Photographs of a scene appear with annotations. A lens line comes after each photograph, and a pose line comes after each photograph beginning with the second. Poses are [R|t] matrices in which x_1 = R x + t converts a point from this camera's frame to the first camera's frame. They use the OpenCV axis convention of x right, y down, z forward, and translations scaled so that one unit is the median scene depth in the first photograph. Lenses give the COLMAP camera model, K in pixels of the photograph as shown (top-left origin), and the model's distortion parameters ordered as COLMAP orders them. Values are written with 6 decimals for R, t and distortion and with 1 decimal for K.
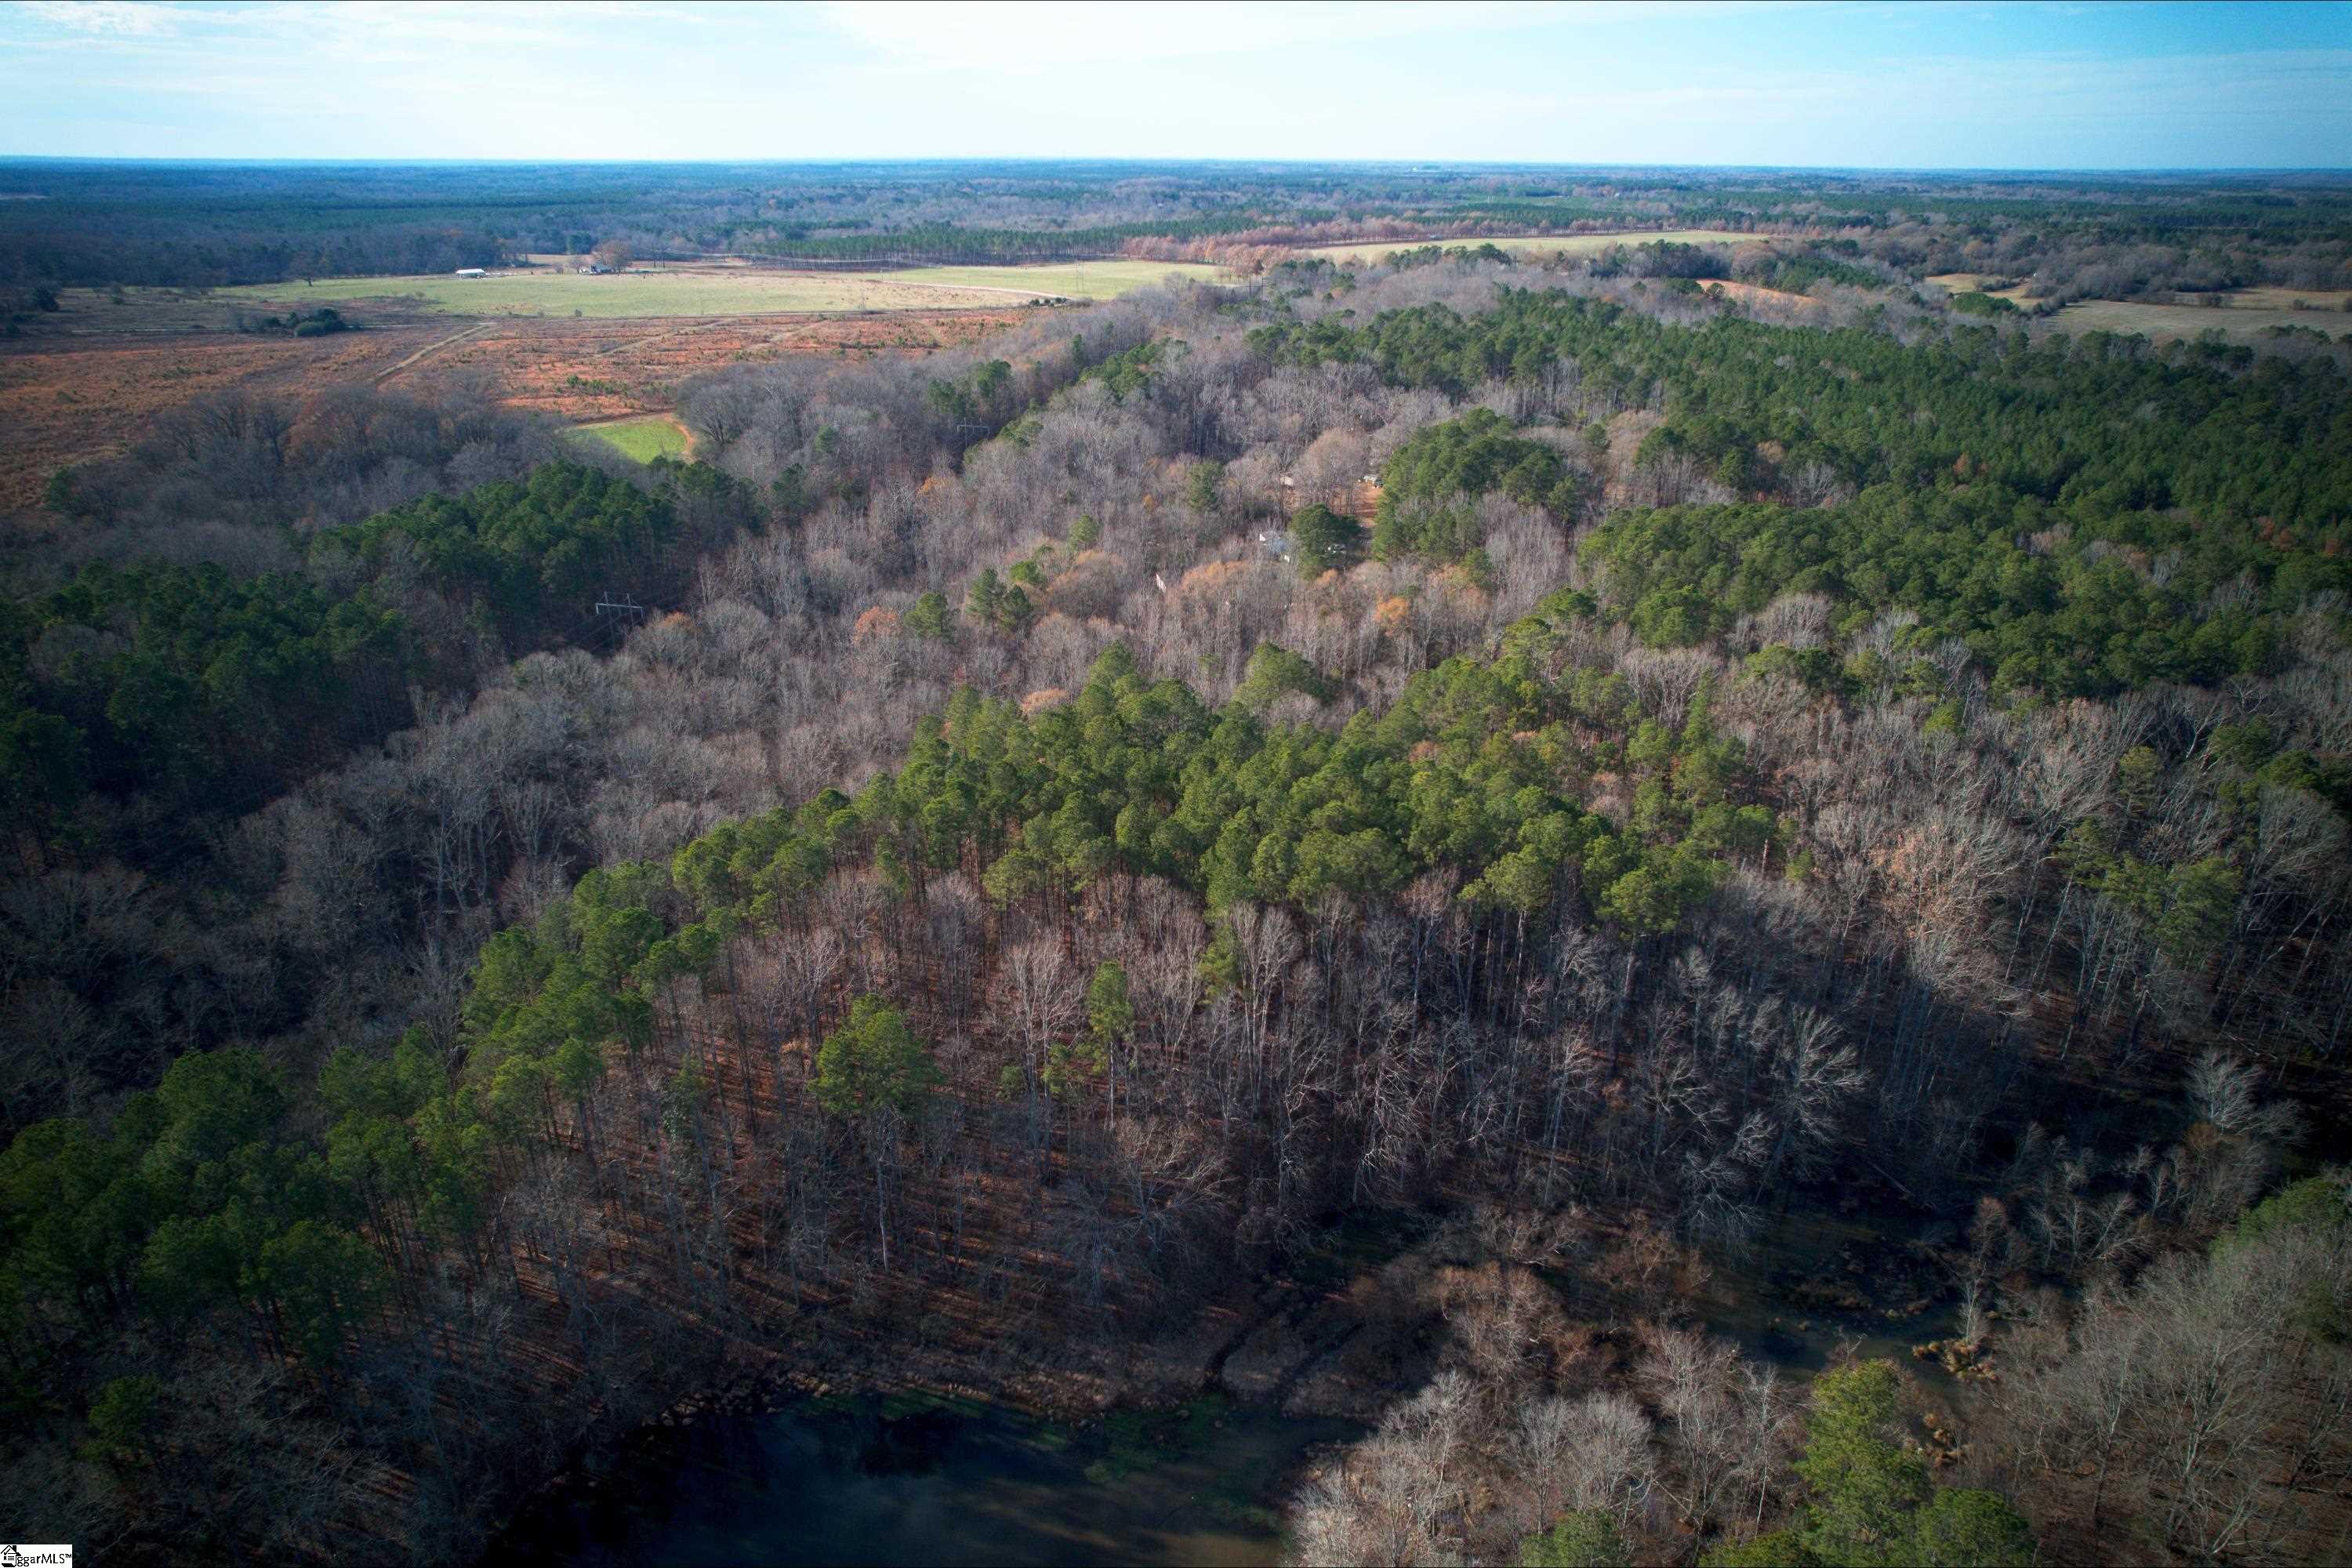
lens RADIAL K [[1513.6, 0, 1170.4], [0, 1513.6, 786.1], [0, 0, 1]] dist [-0.085124, 0.073252]
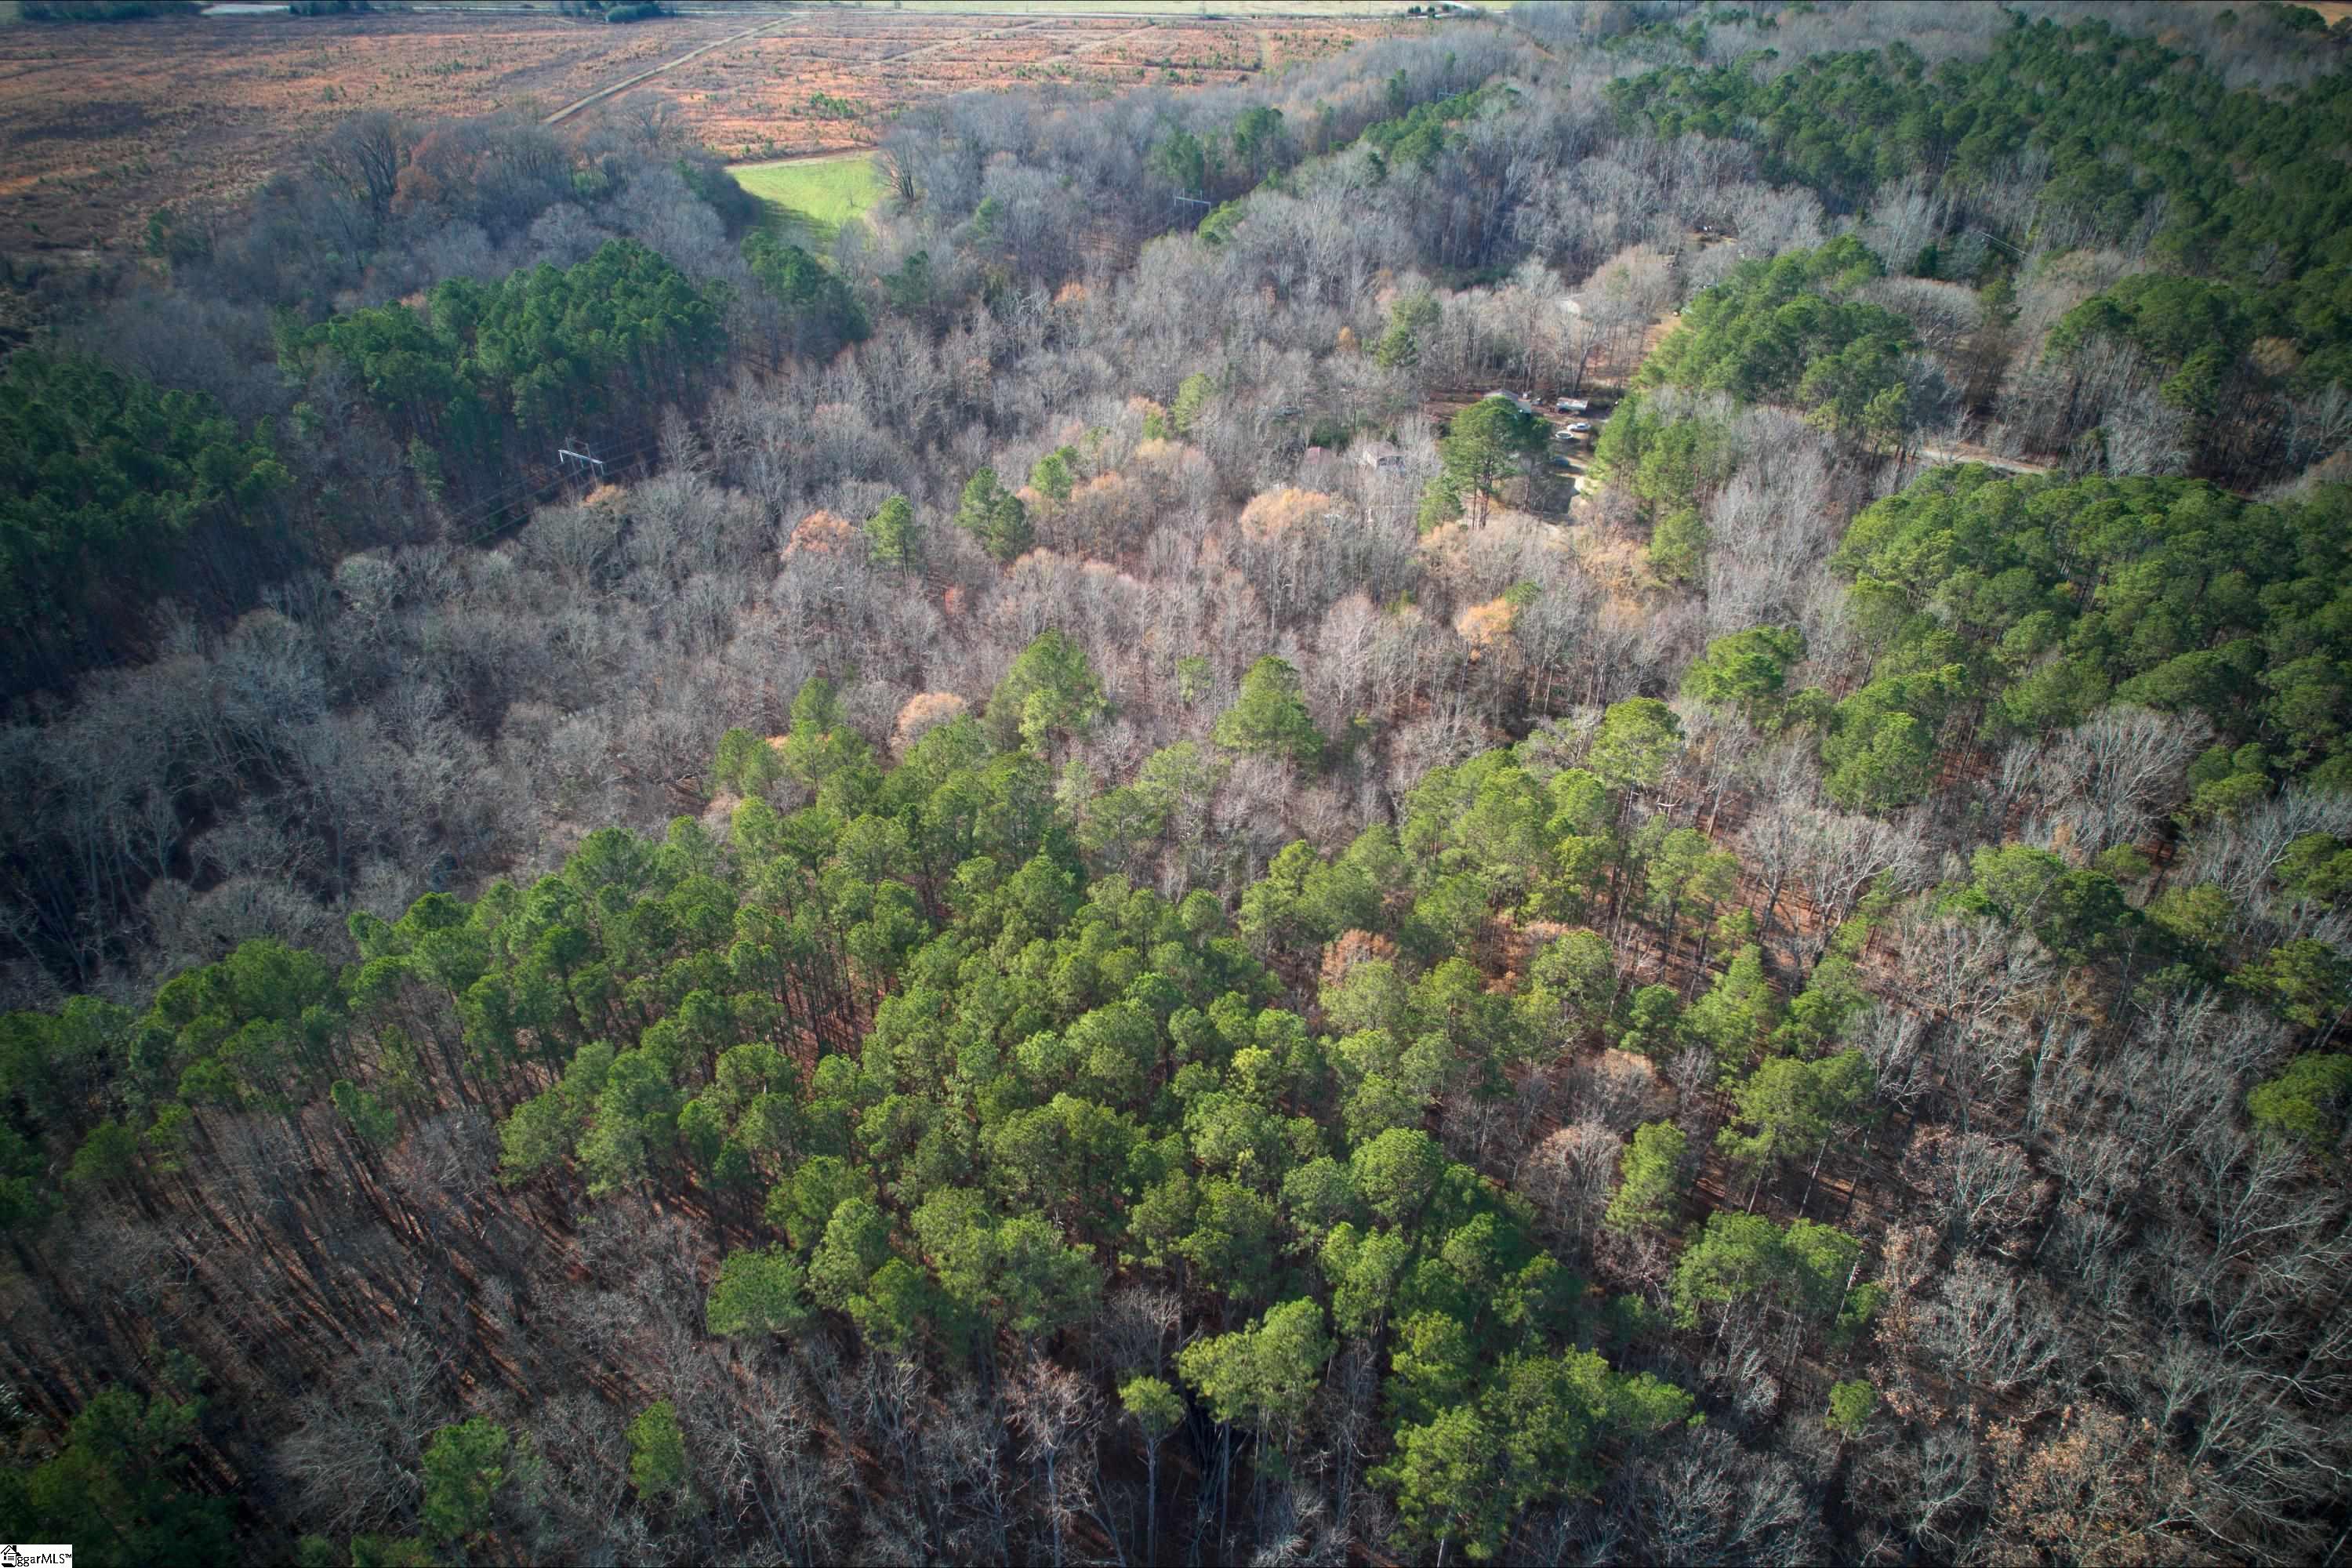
lens RADIAL K [[1513.6, 0, 1170.4], [0, 1513.6, 786.1], [0, 0, 1]] dist [-0.085124, 0.073252]
pose [[0.953398, 0.167800, -0.250748, 0.108064], [-0.117515, 0.971971, 0.203623, -0.092060], [0.277888, -0.164667, 0.946395, 0.176176]]
